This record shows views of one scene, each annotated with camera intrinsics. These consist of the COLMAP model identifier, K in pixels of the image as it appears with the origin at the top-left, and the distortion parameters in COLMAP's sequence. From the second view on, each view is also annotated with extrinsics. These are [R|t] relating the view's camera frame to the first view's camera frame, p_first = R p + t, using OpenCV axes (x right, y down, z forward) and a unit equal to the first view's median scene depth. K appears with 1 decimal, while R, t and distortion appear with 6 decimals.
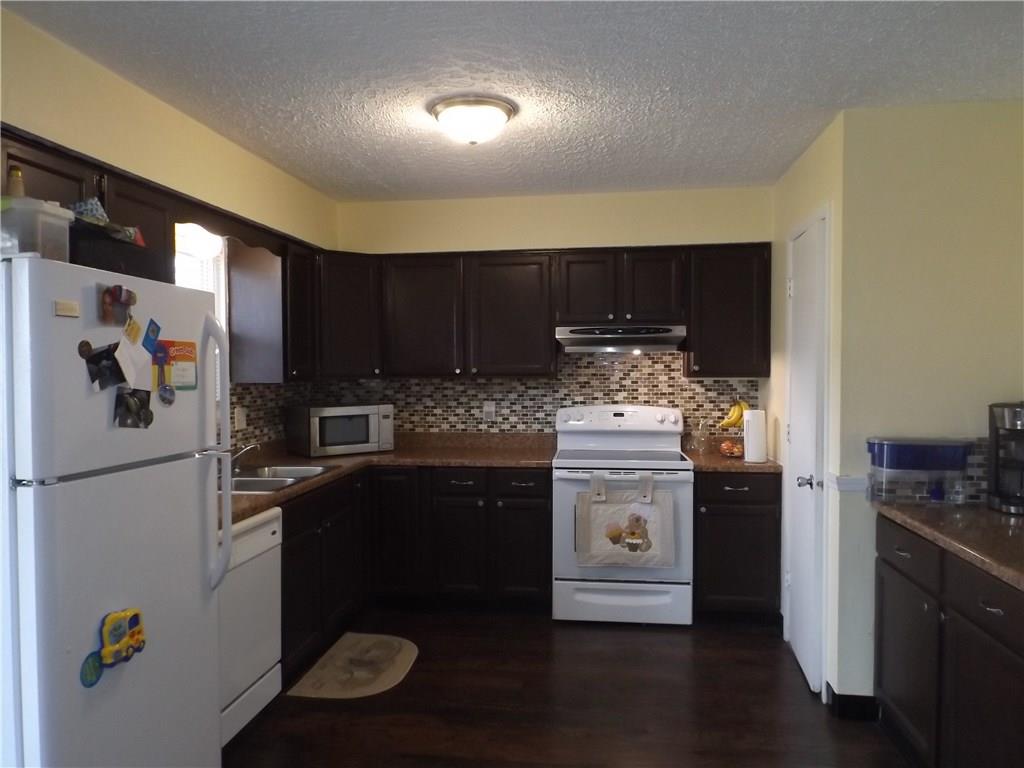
lens RADIAL K [[732.1, 0, 510.7], [0, 732.1, 385.8], [0, 0, 1]] dist [0.000183, -0.014055]
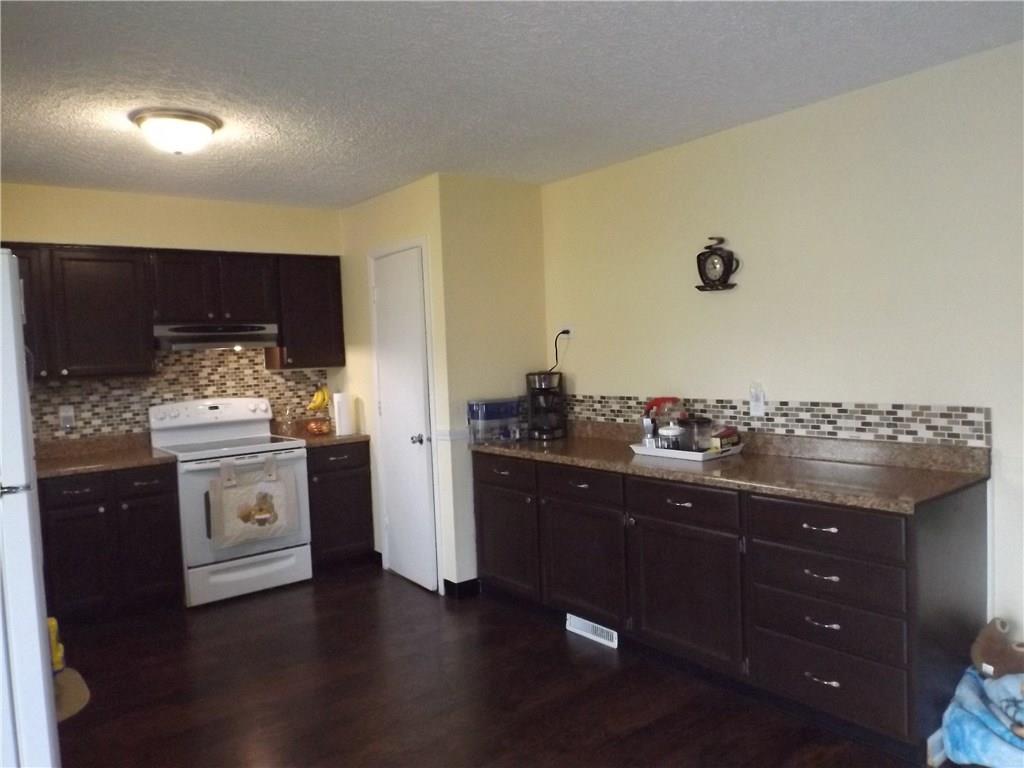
lens RADIAL K [[732.1, 0, 510.8], [0, 732.1, 383.9], [0, 0, 1]] dist [0.000183, -0.014055]
pose [[0.692351, -0.058626, 0.719176, -0.353013], [0.057636, 0.998002, 0.025869, 0.002623], [-0.719256, 0.023540, 0.694347, -0.054426]]
